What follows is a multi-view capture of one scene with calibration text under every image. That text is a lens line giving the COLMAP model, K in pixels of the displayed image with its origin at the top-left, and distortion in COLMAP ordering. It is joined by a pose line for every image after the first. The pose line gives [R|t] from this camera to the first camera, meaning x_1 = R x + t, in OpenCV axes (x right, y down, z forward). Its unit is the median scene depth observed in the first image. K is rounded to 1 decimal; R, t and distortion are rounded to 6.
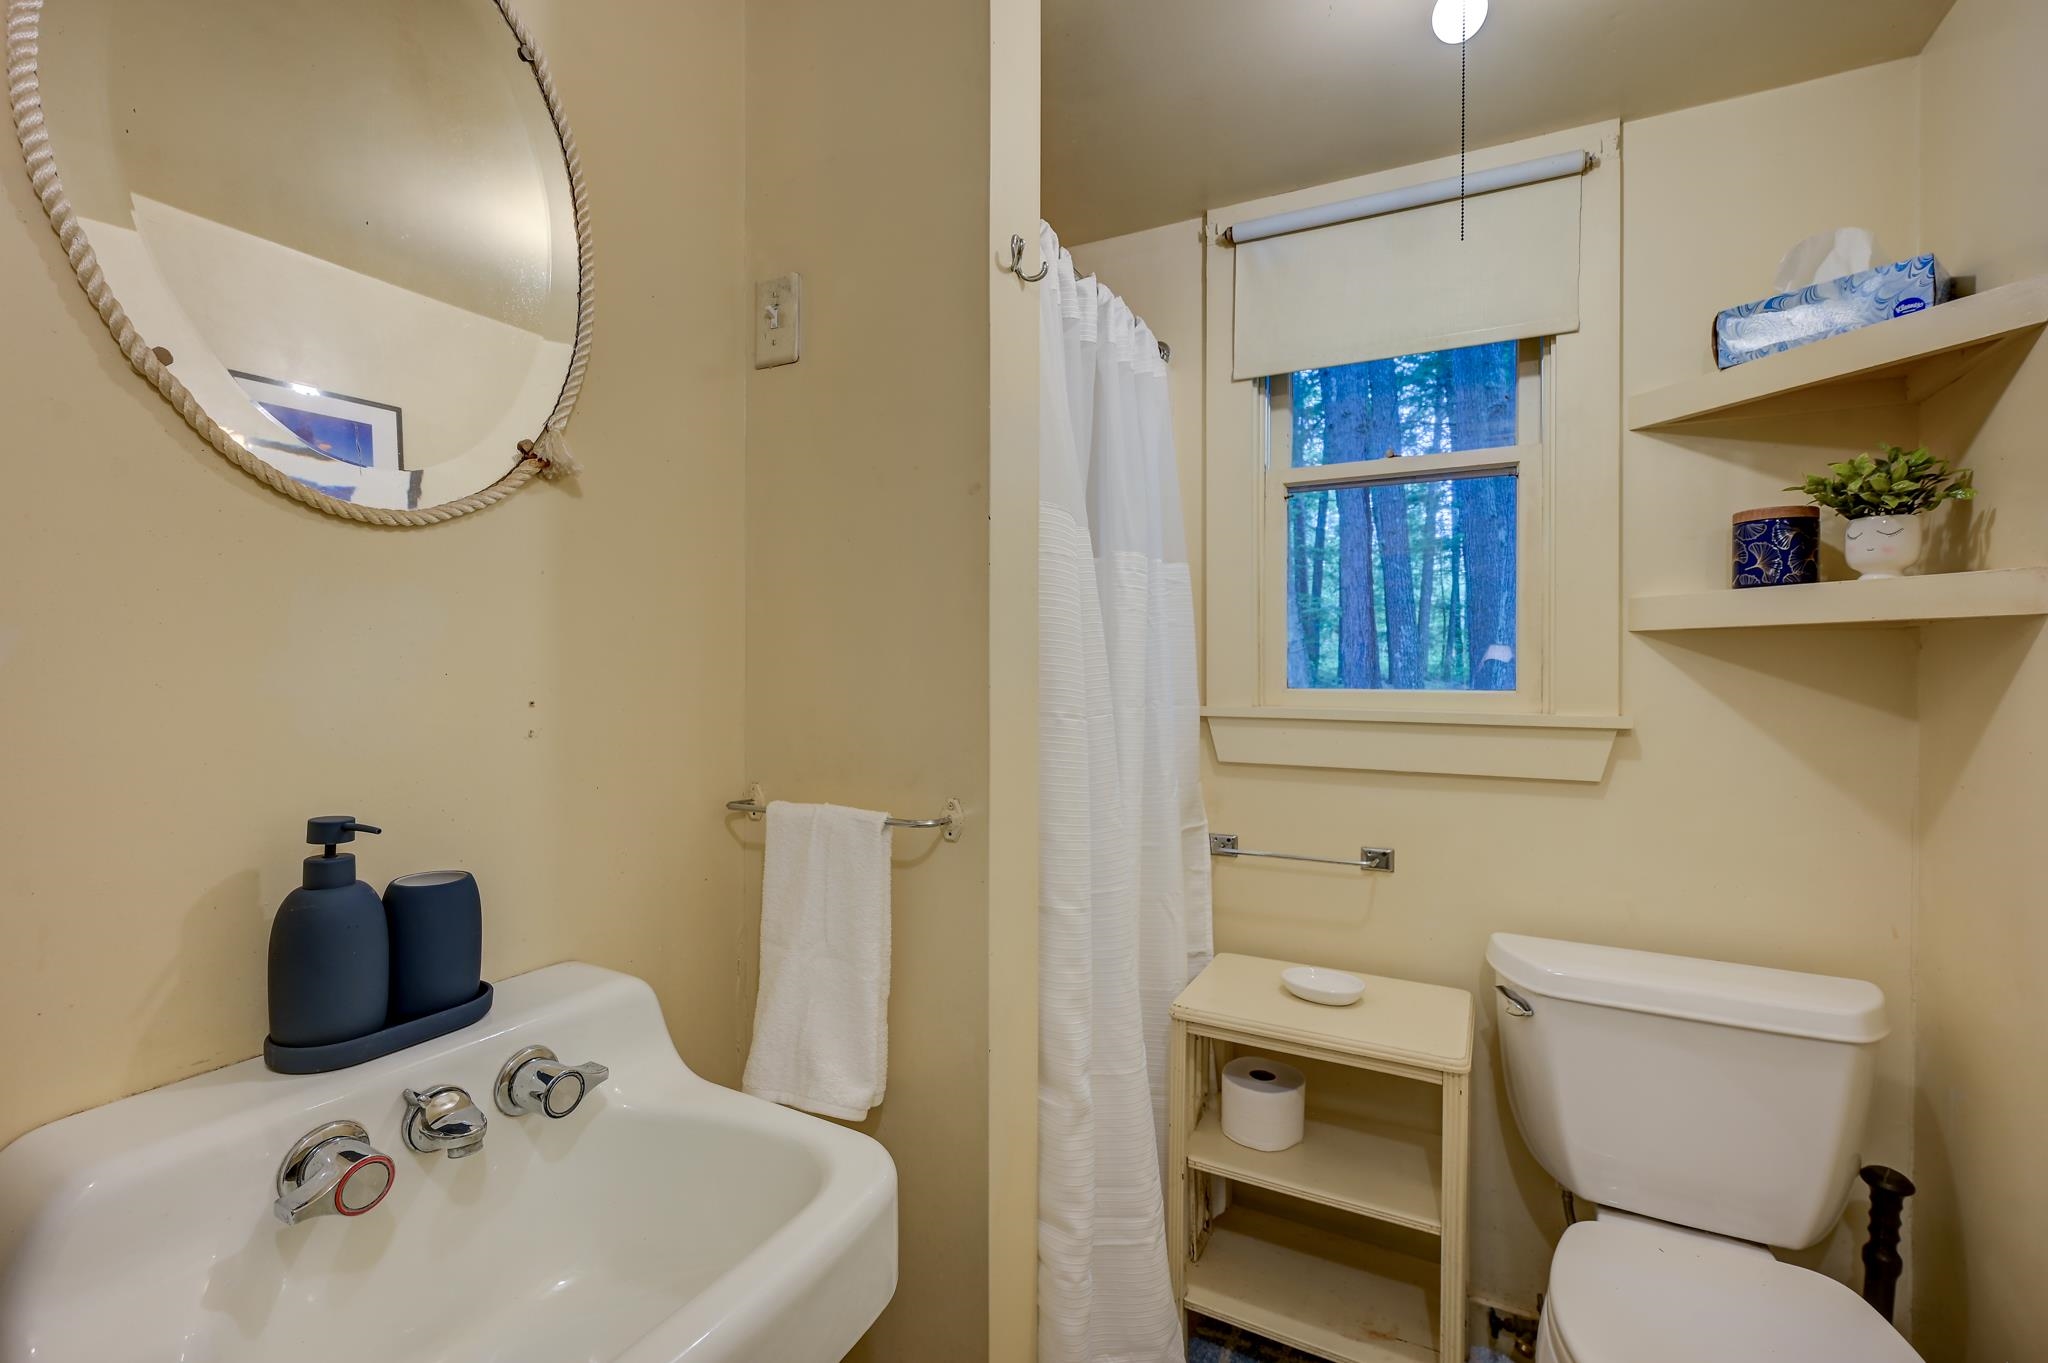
lens RADIAL K [[903.0, 0, 1015.5], [0, 903.0, 674.4], [0, 0, 1]] dist [0.000636, 0.000445]
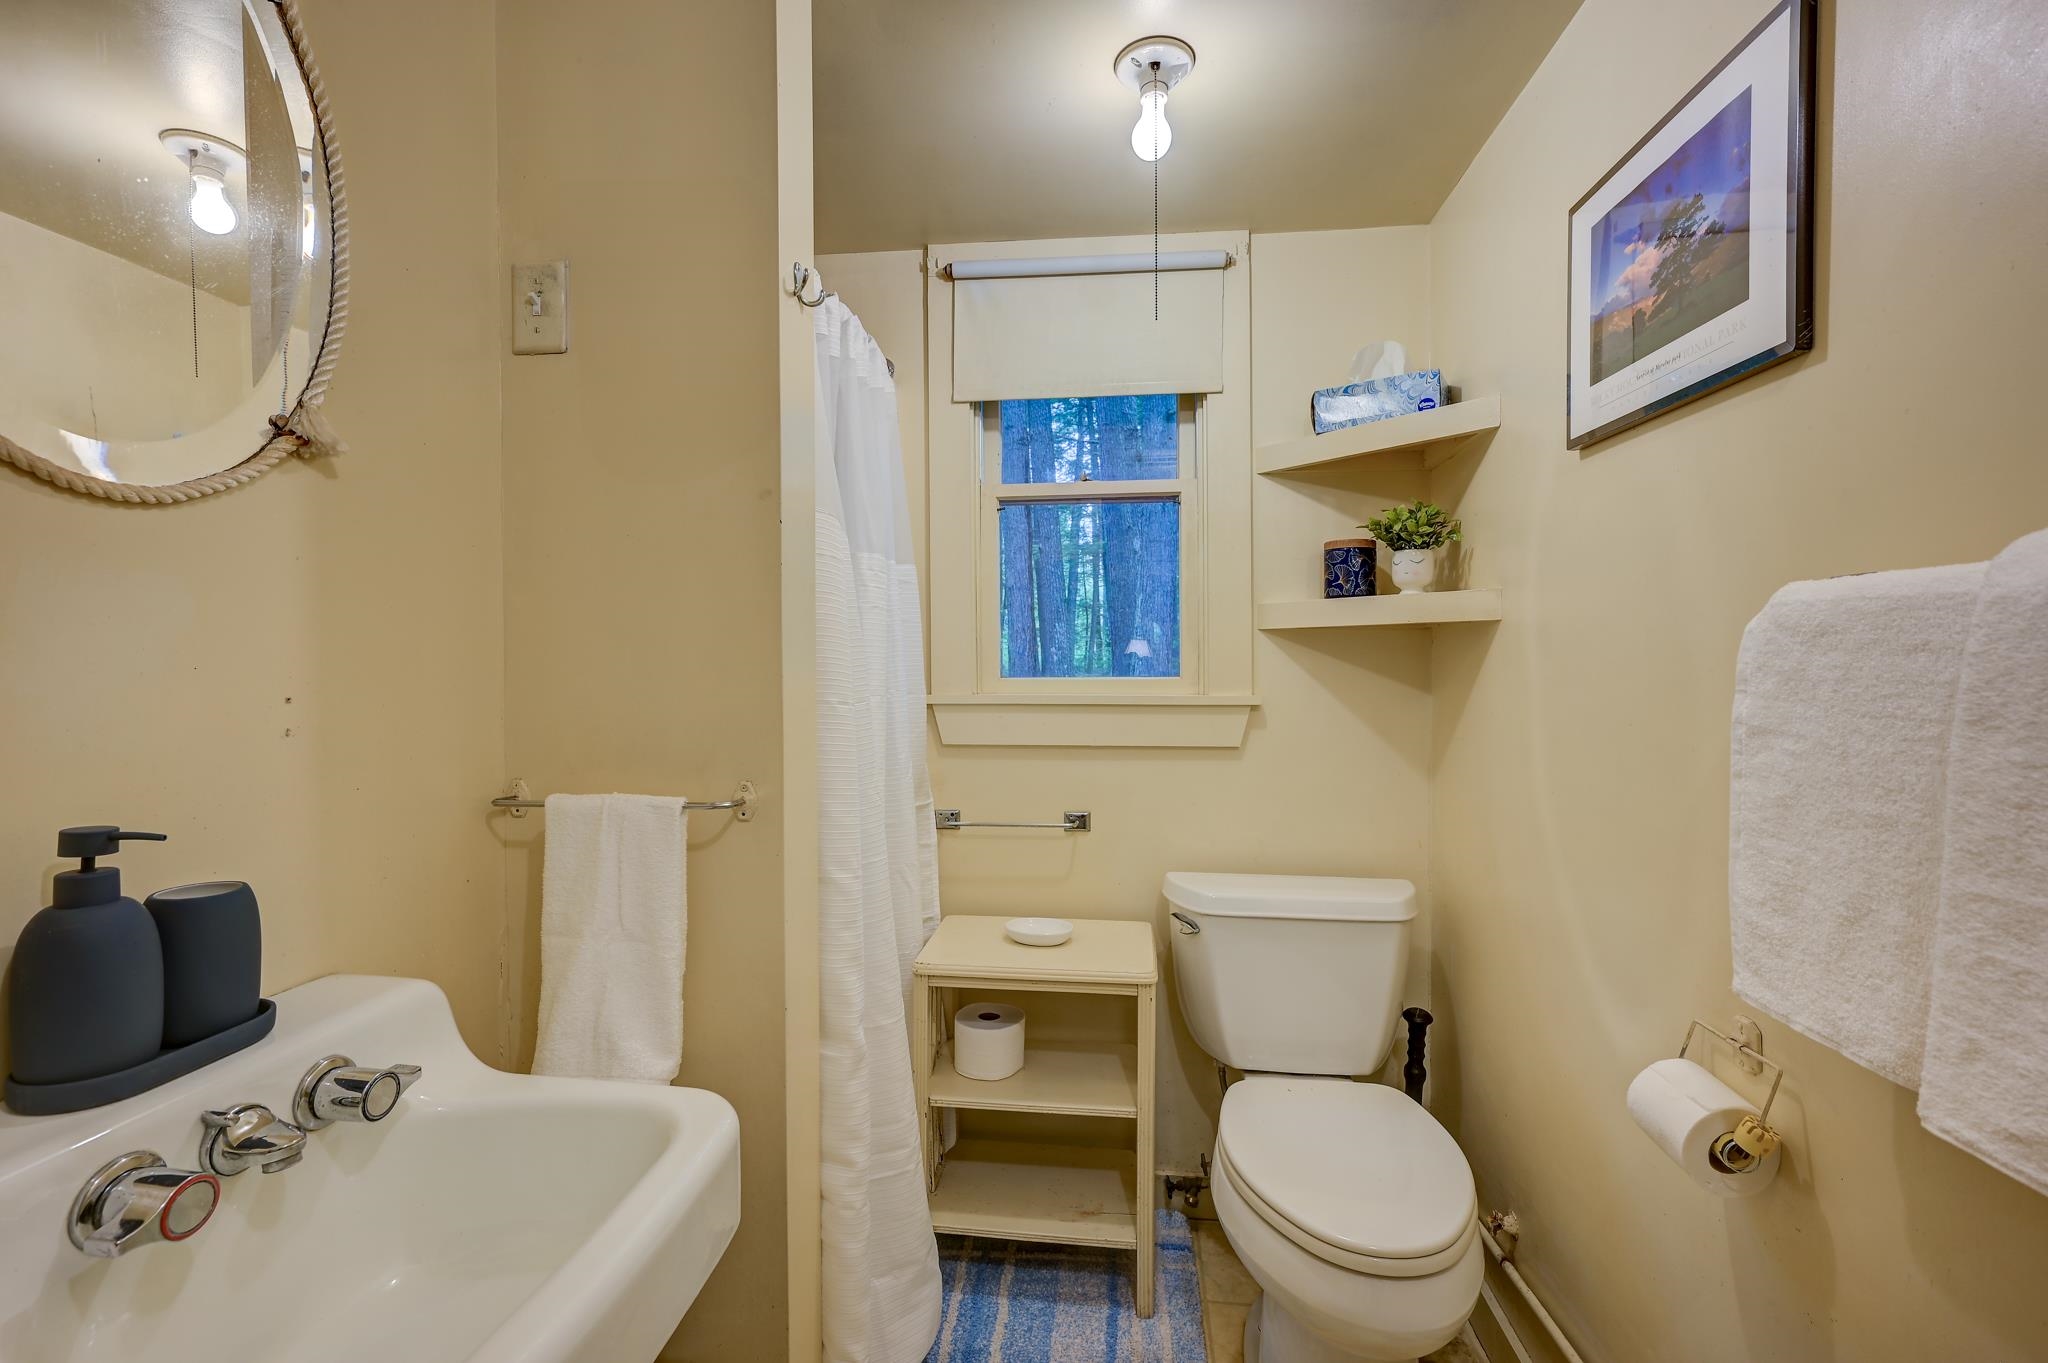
lens RADIAL K [[903.0, 0, 1015.5], [0, 903.0, 674.4], [0, 0, 1]] dist [0.000636, 0.000445]
pose [[0.934005, -0.011207, 0.357084, -0.128000], [0.009266, 0.999932, 0.007147, 0.004898], [-0.357139, -0.003366, 0.934045, -0.099492]]
